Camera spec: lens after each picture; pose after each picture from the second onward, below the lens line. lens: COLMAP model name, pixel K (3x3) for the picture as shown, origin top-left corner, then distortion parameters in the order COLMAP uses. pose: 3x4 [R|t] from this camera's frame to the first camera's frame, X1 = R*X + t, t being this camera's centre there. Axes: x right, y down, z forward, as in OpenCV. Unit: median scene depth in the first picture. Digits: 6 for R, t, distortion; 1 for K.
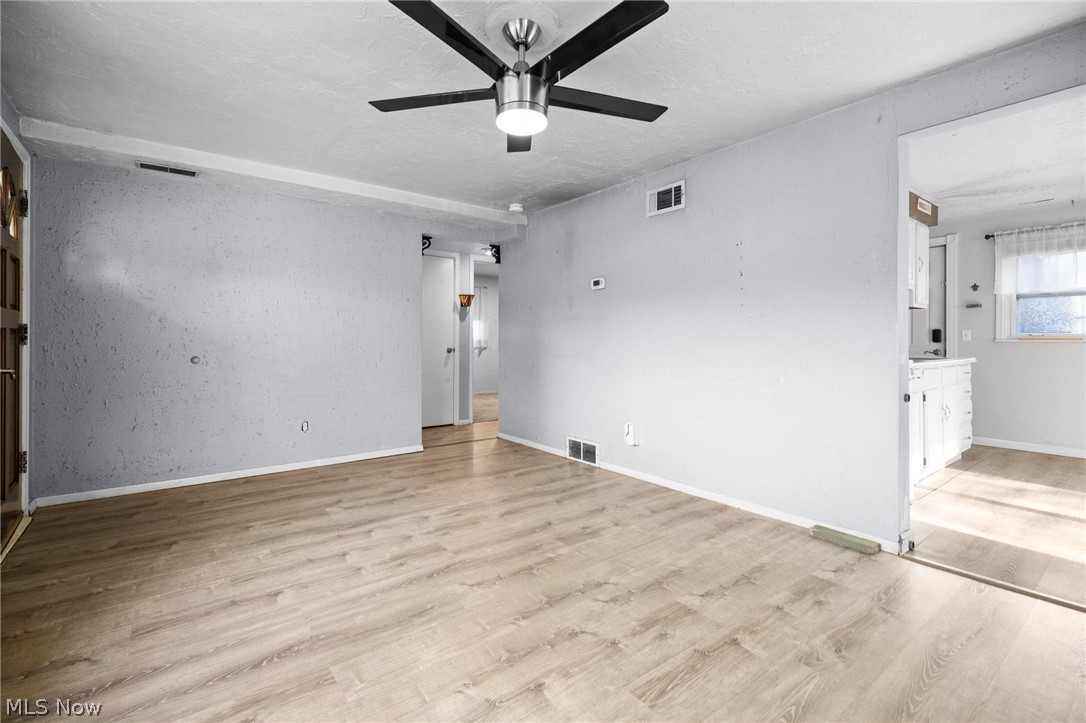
lens RADIAL K [[494.5, 0, 533.1], [0, 494.5, 342.2], [0, 0, 1]] dist [0.001830, -0.001779]
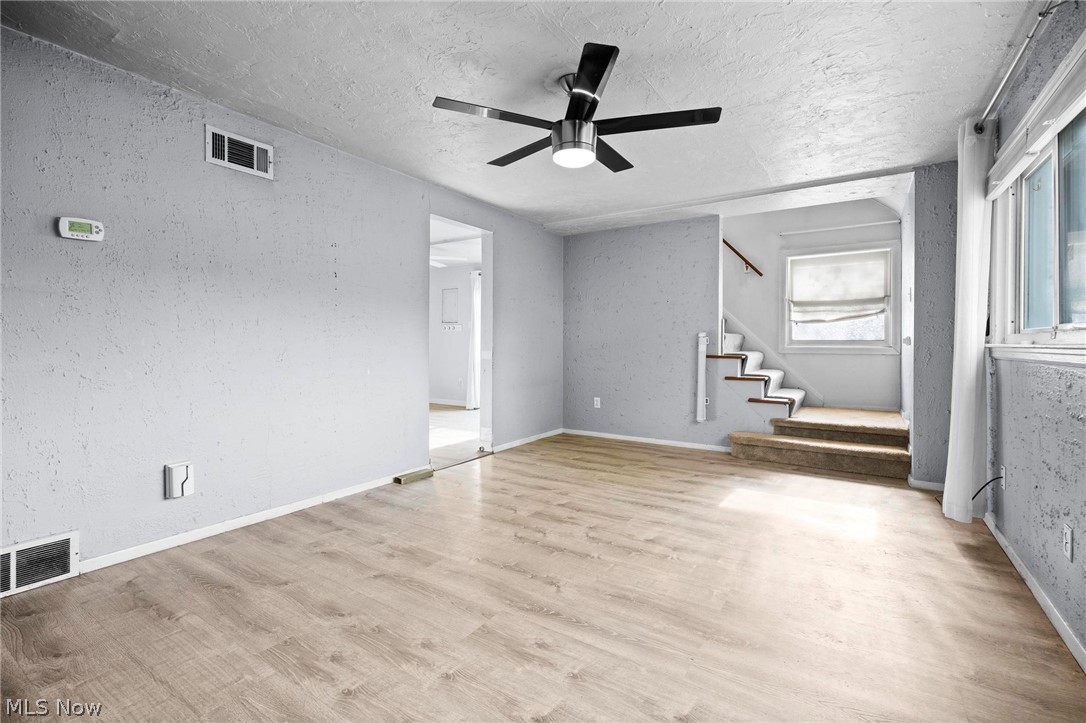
lens RADIAL K [[494.5, 0, 555.4], [0, 494.5, 346.3], [0, 0, 1]] dist [0.001830, -0.001779]
pose [[-0.365951, -0.010869, 0.930571, -1.006632], [-0.004384, 0.999941, 0.009955, -0.000203], [-0.930624, -0.000437, -0.365977, 1.323568]]
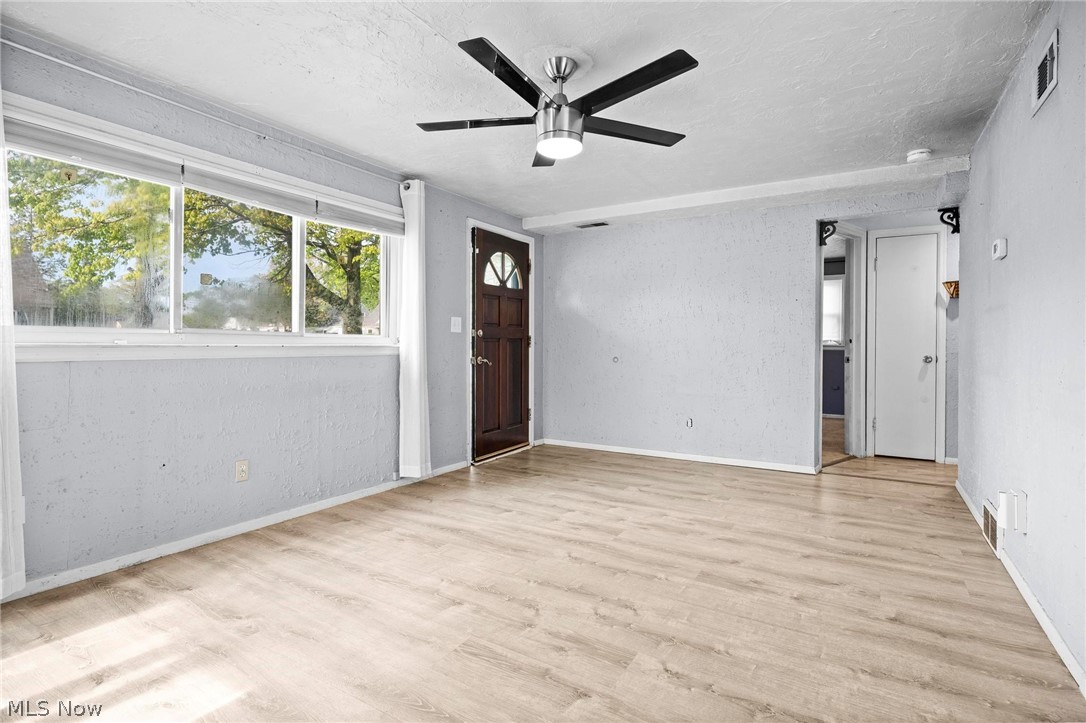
lens RADIAL K [[525.1, 0, 535.4], [0, 525.1, 357.4], [0, 0, 1]] dist [-0.004207, 0.000891]
pose [[0.357997, 0.020909, -0.933489, 0.949384], [-0.006307, 0.999781, 0.019974, 0.003159], [0.933701, -0.001263, 0.358050, 0.470248]]
